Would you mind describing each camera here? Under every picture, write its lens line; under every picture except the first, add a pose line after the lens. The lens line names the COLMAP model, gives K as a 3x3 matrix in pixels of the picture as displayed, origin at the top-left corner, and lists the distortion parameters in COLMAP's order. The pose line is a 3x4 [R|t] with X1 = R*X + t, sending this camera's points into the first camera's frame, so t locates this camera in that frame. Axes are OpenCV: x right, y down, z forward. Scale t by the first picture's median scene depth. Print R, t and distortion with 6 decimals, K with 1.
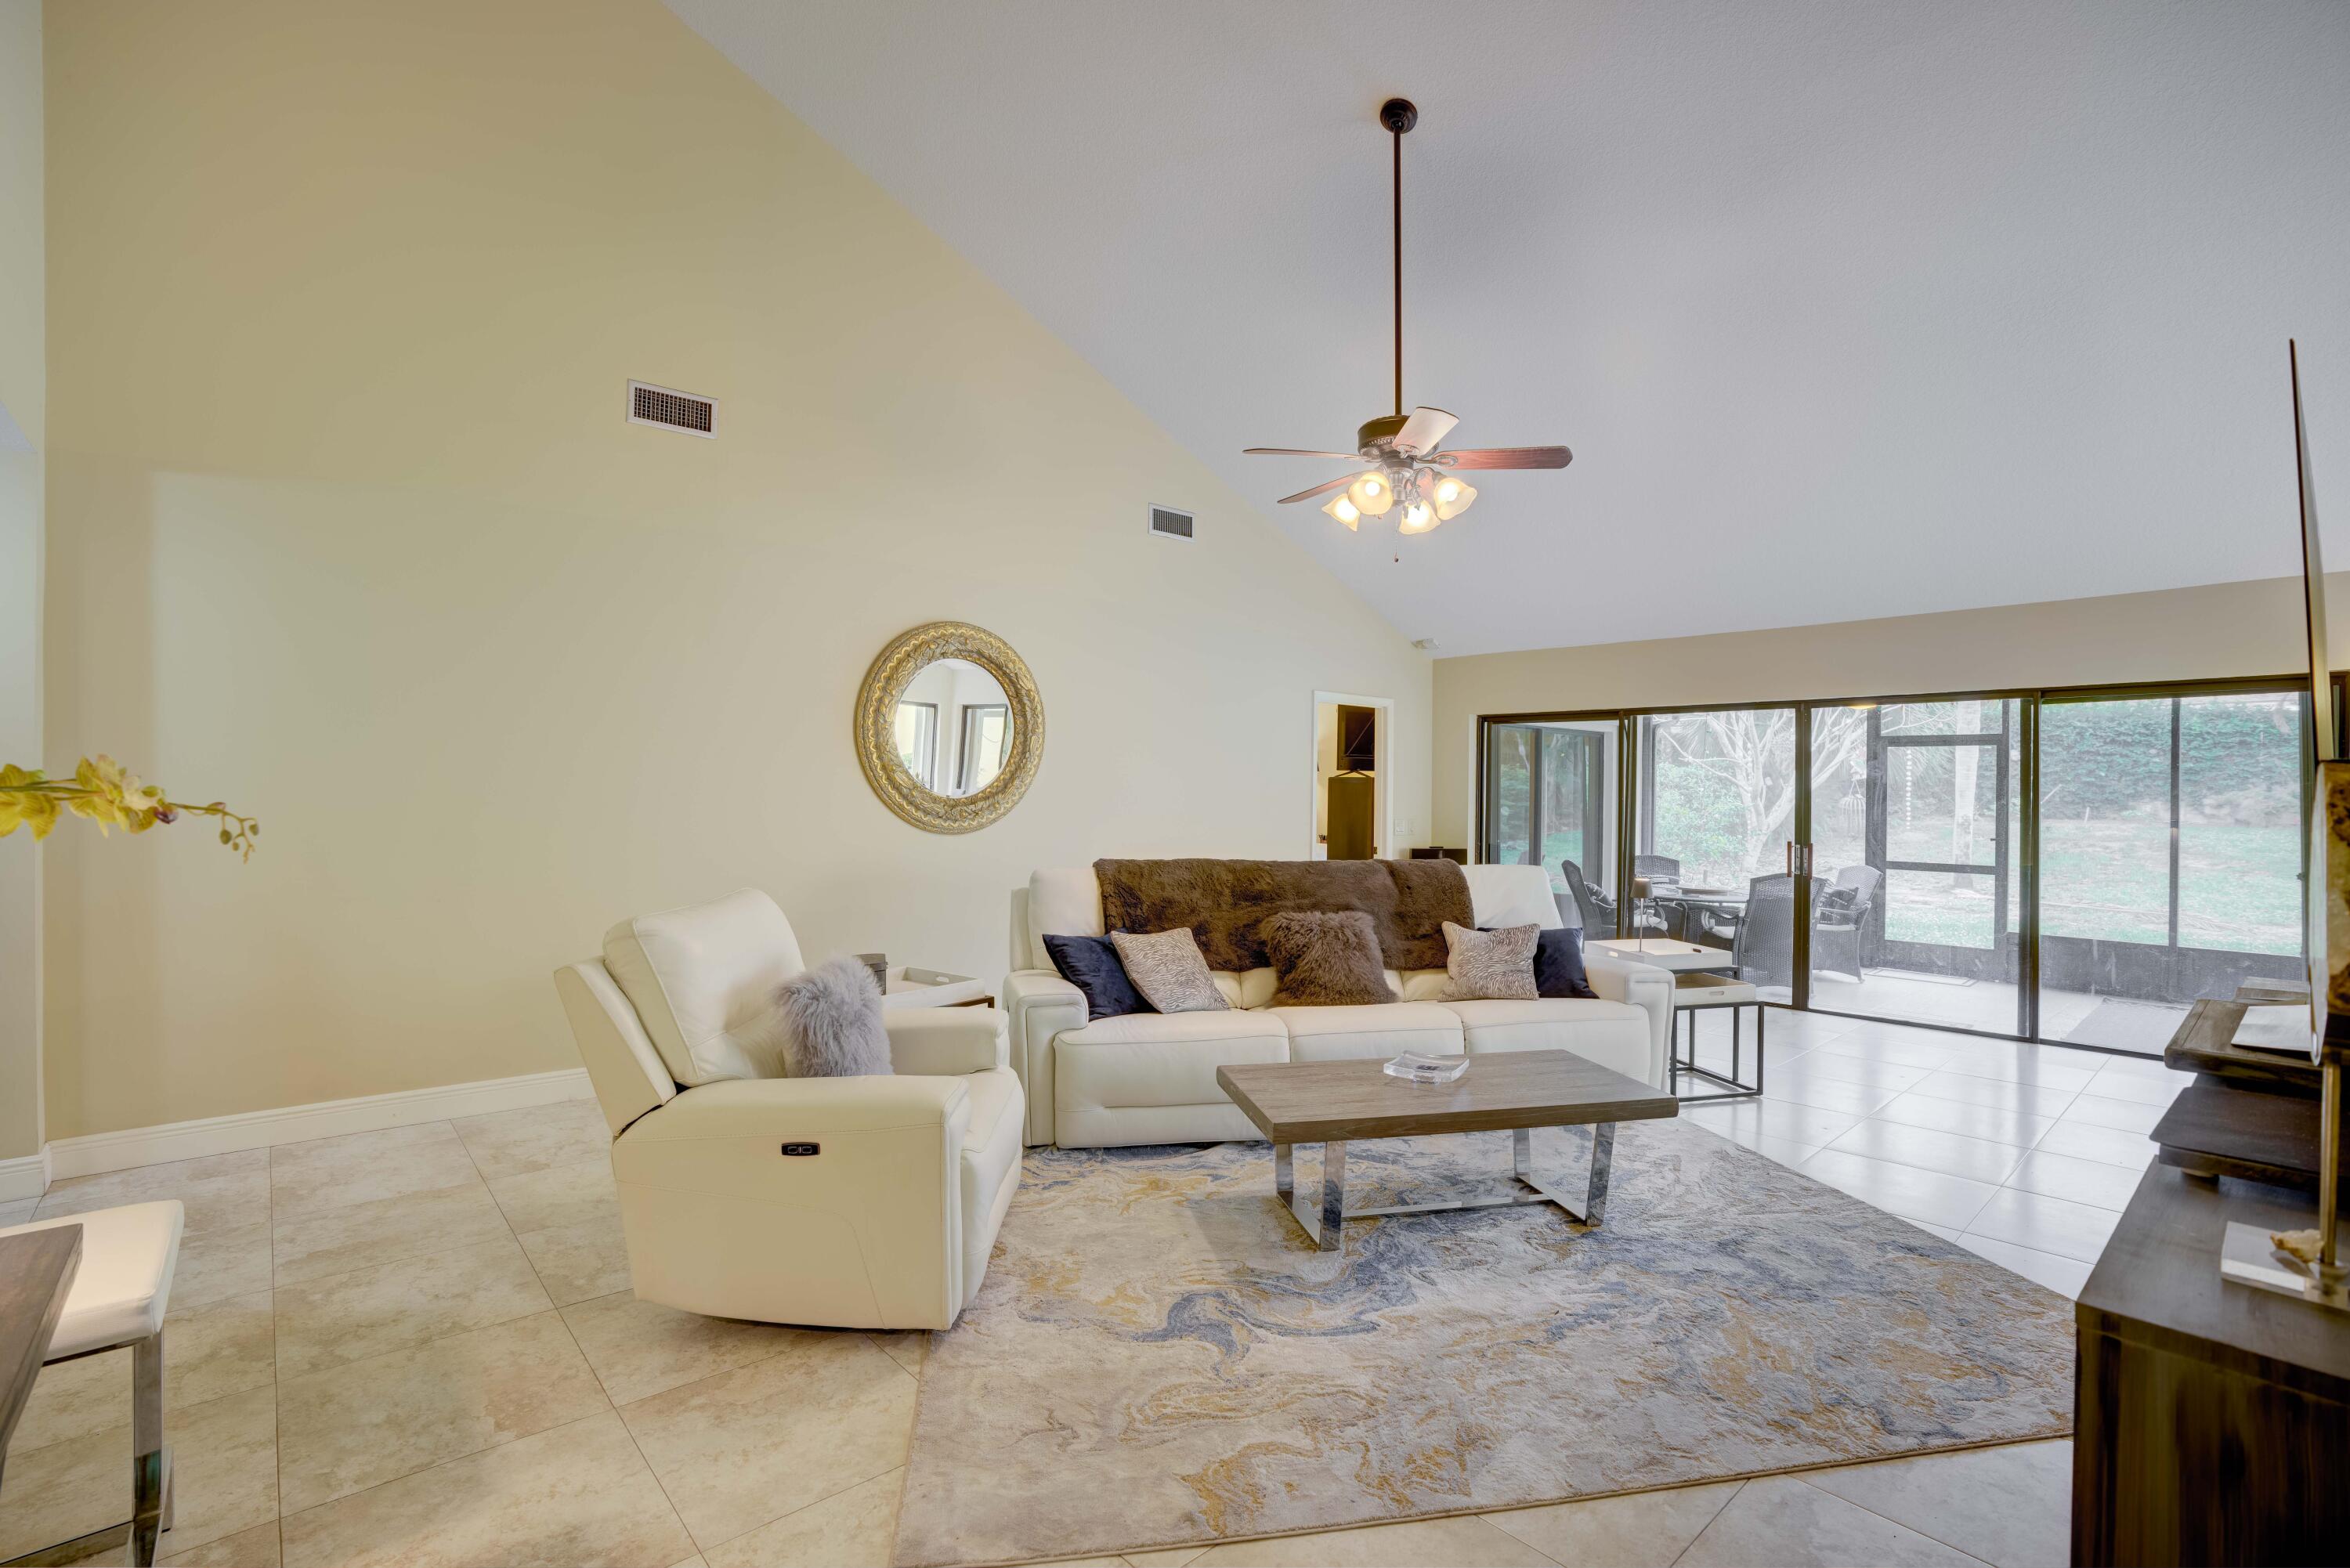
lens RADIAL K [[1066.2, 0, 1172.0], [0, 1066.2, 792.6], [0, 0, 1]] dist [-0.067868, 0.025484]
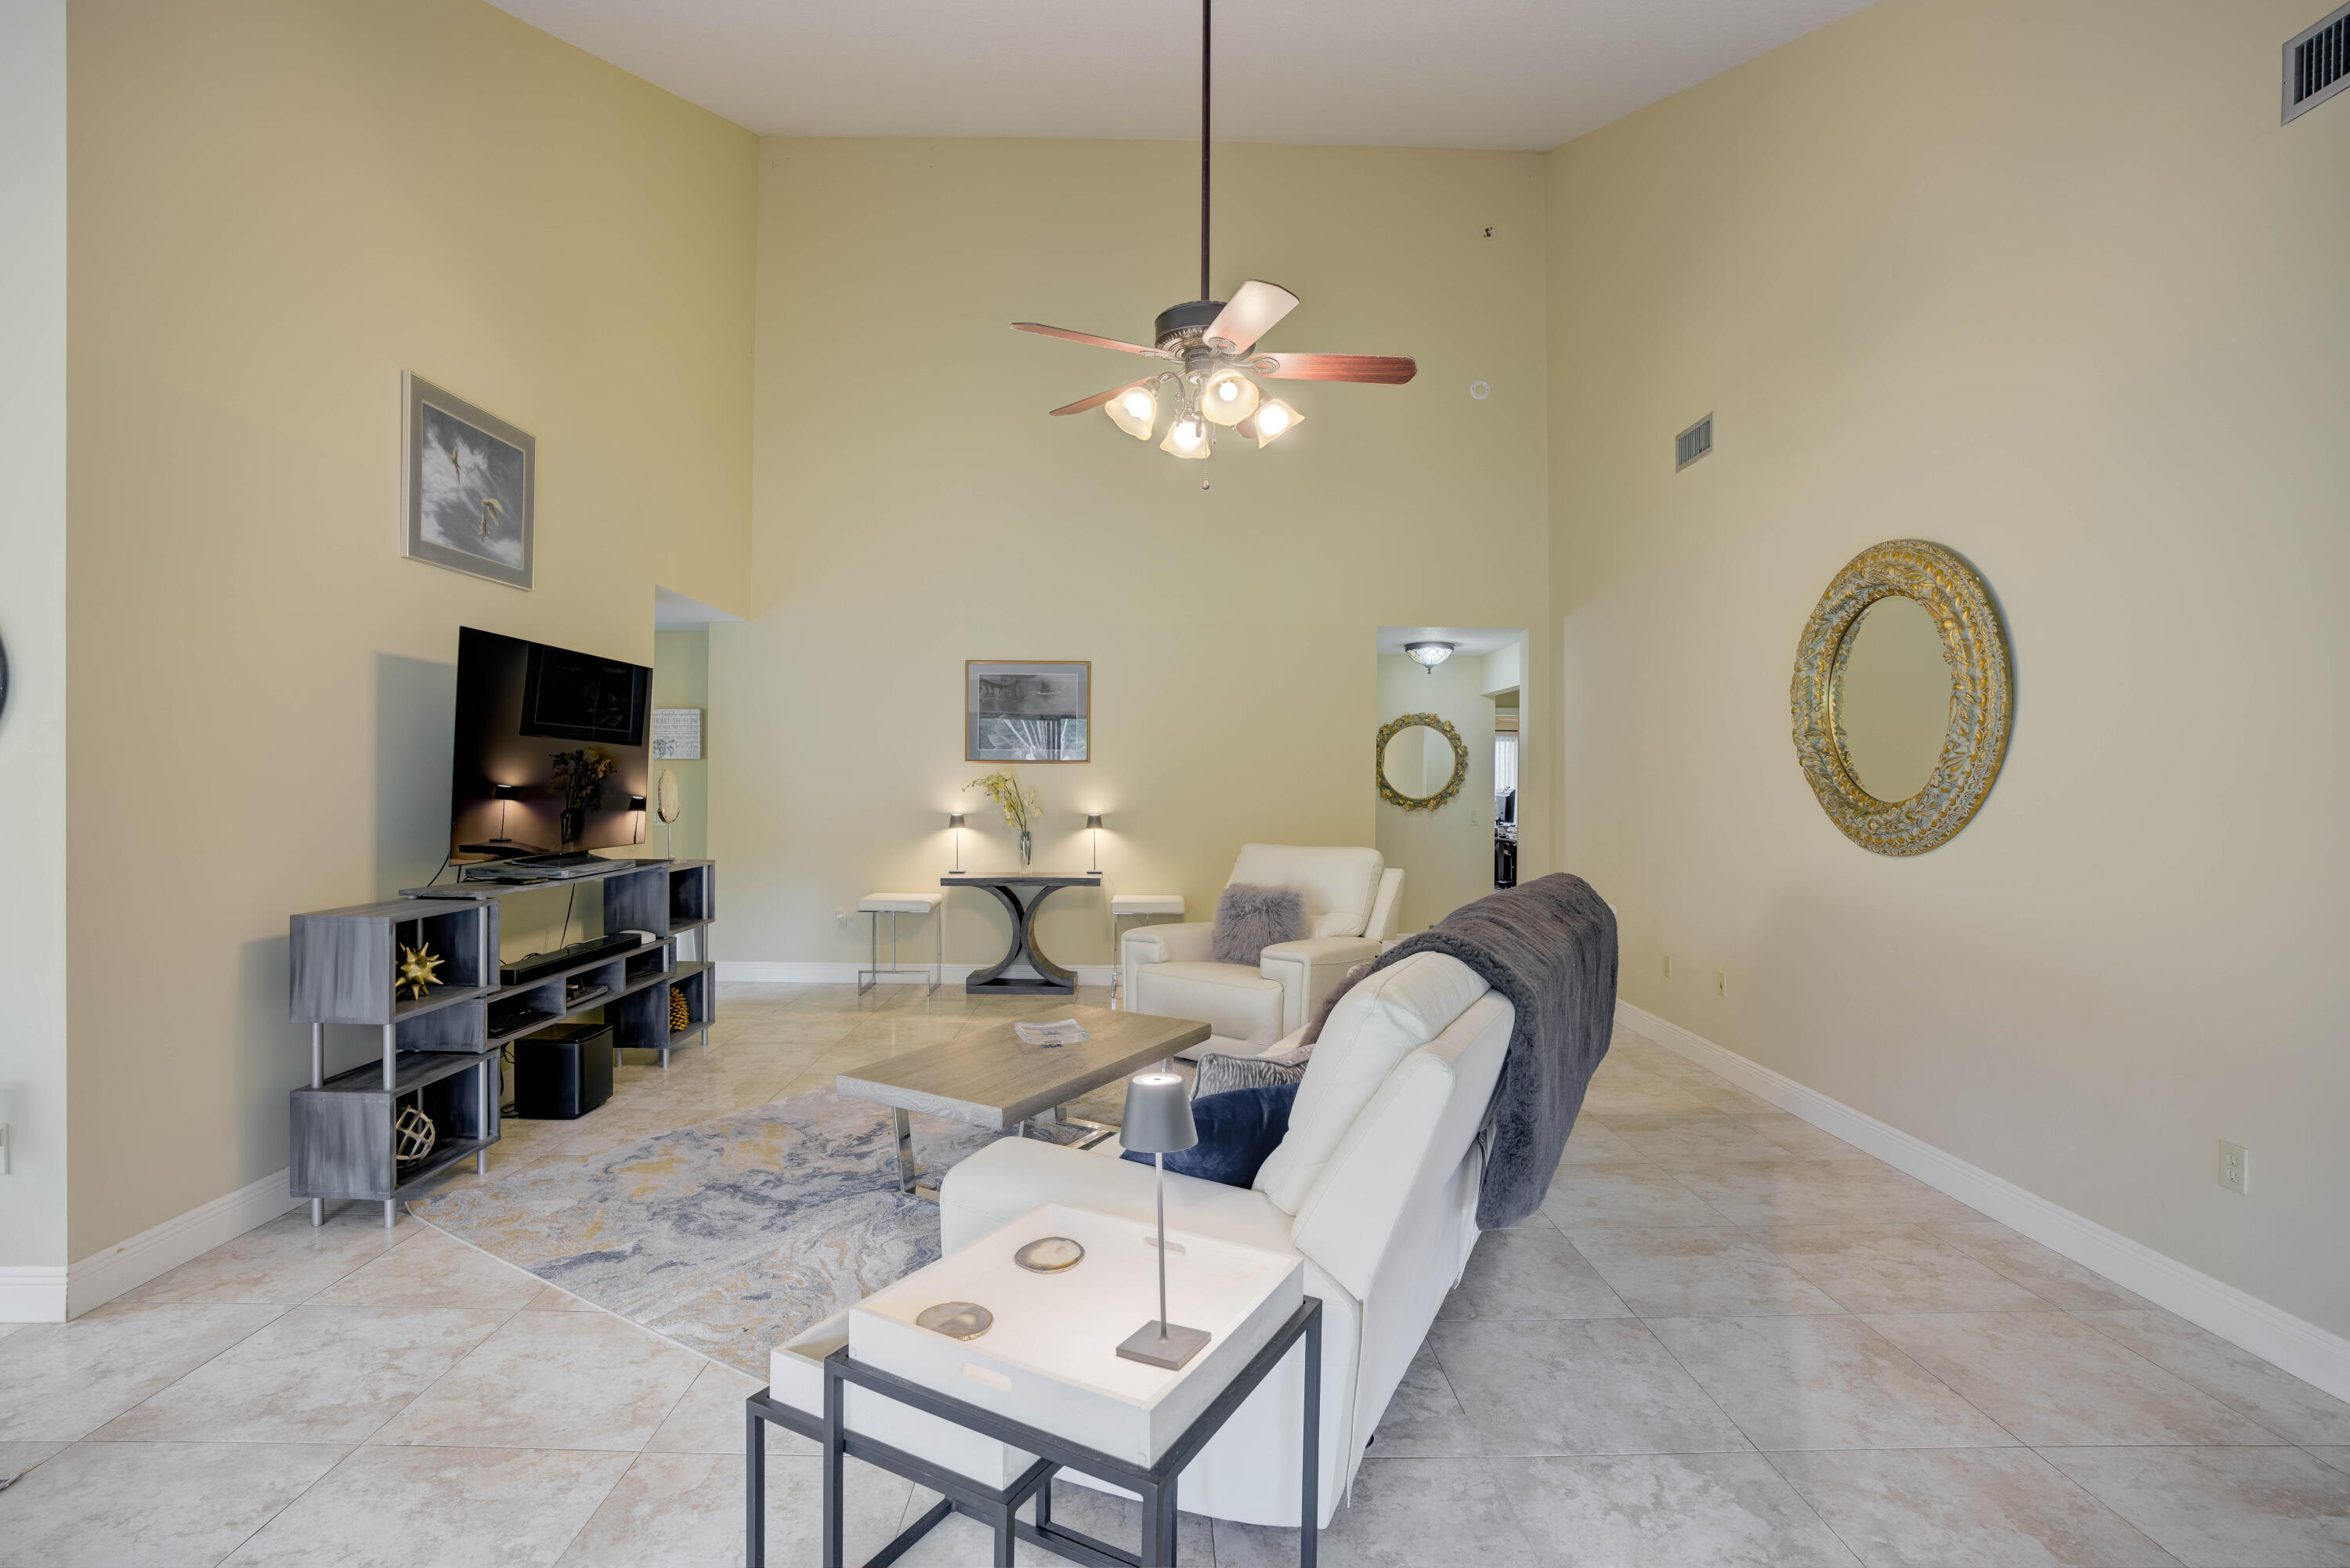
lens RADIAL K [[1104.6, 0, 1163.5], [0, 1104.6, 791.6], [0, 0, 1]] dist [-0.073137, 0.030528]
pose [[-0.653344, -0.010117, -0.756993, 0.611374], [-0.019358, 0.999807, 0.003346, 0.004395], [0.756813, 0.016840, -0.653414, 1.089370]]
